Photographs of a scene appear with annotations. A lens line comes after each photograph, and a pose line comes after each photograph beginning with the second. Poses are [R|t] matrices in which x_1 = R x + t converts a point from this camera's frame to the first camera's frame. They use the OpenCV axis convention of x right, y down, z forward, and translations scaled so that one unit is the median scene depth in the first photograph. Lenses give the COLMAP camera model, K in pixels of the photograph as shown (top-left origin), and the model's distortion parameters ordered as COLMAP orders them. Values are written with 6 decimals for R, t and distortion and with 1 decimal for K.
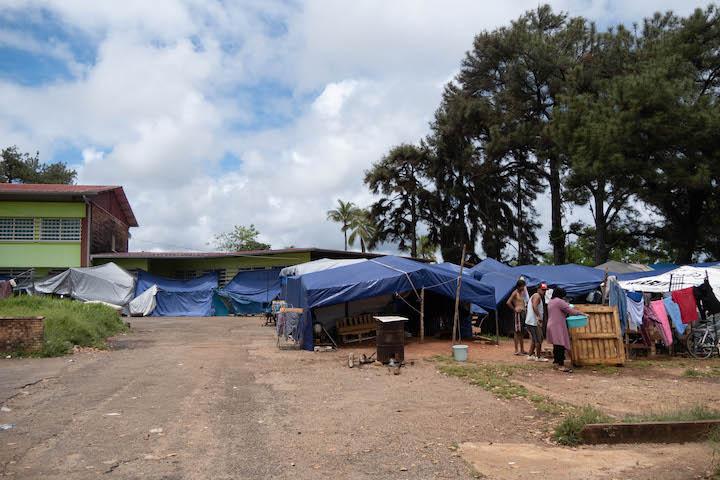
lens RADIAL K [[610.8, 0, 359.9], [0, 610.8, 241.4], [0, 0, 1]] dist [-0.002563, -0.001751]
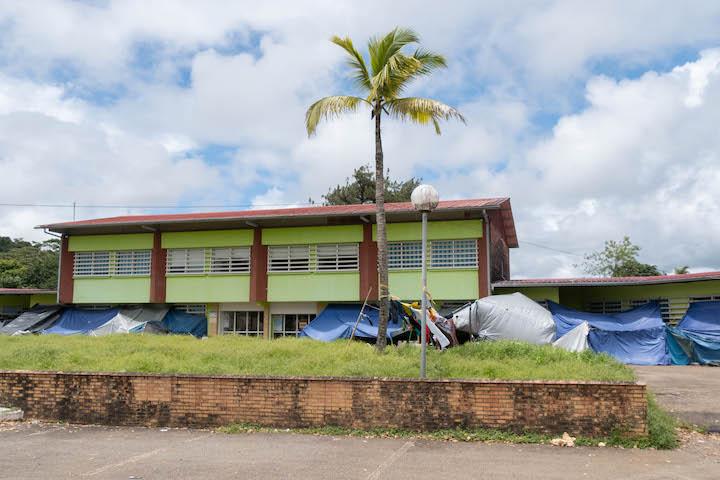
lens RADIAL K [[720.4, 0, 360.2], [0, 720.4, 239.5], [0, 0, 1]] dist [-0.007754, 0.000000]
pose [[0.895891, -0.050273, -0.441420, -0.174680], [0.034978, 0.998474, -0.042725, -0.001355], [0.442895, 0.022837, 0.896283, 0.076245]]
